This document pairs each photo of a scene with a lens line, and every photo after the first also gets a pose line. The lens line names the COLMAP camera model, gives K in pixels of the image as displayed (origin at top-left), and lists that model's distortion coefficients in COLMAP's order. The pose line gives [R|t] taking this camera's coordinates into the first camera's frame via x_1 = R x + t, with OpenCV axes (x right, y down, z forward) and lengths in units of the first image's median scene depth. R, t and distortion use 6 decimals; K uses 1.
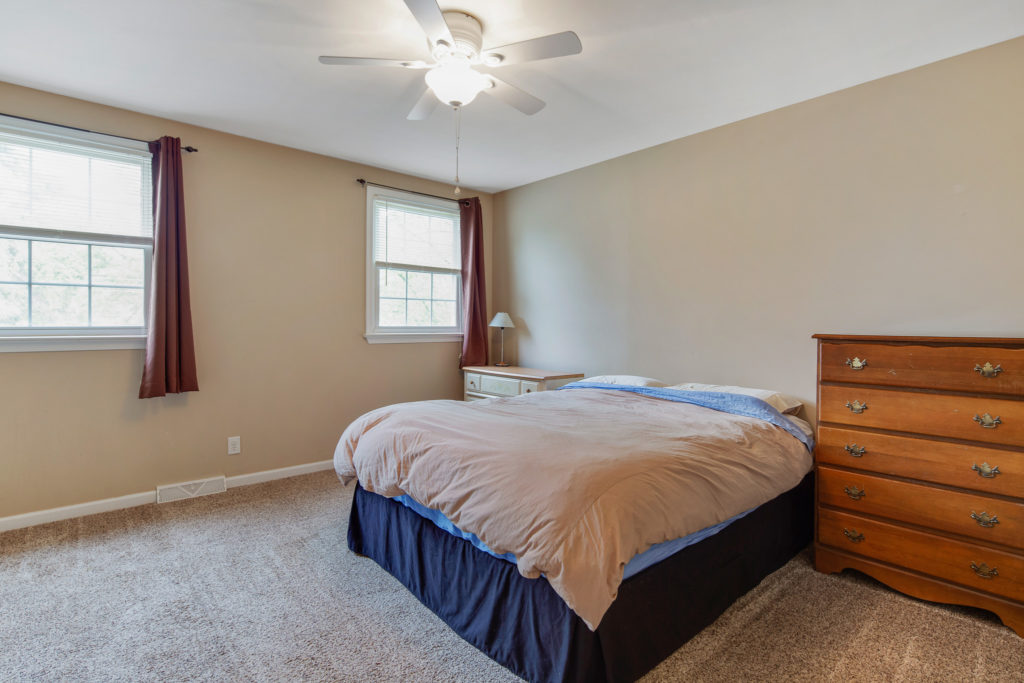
lens RADIAL K [[495.7, 0, 511.1], [0, 495.7, 326.4], [0, 0, 1]] dist [0.001939, 0.000218]
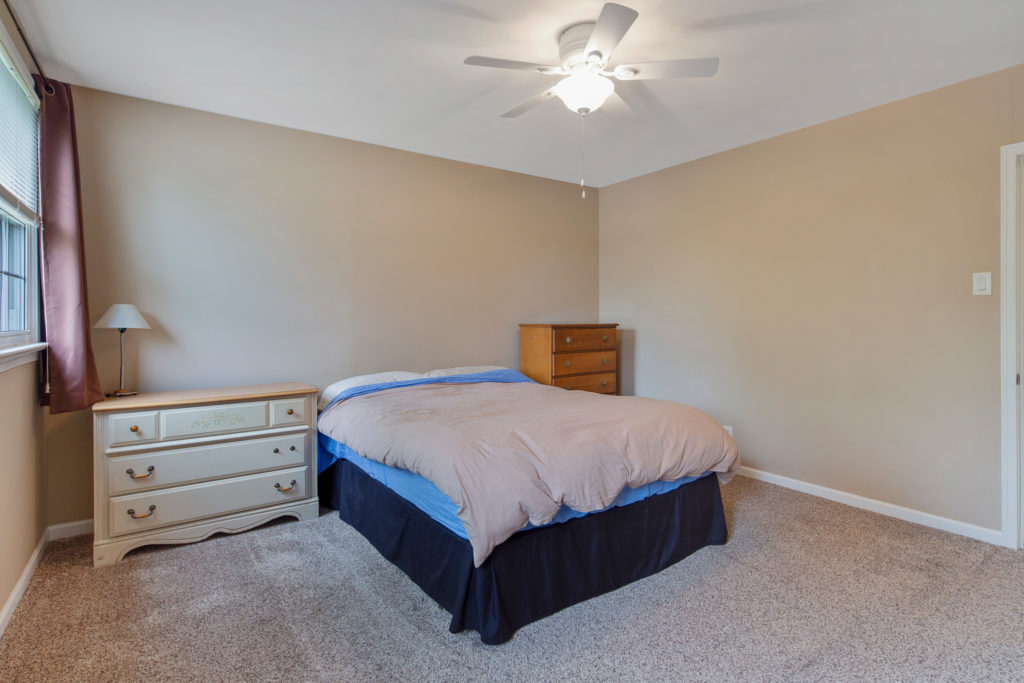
lens RADIAL K [[504.4, 0, 512.1], [0, 504.4, 316.0], [0, 0, 1]] dist [-0.001486, -0.000191]
pose [[0.113392, -0.009129, 0.993508, -1.117133], [0.008499, 0.999930, 0.008218, -0.029153], [-0.993514, 0.007512, 0.113462, 0.966641]]
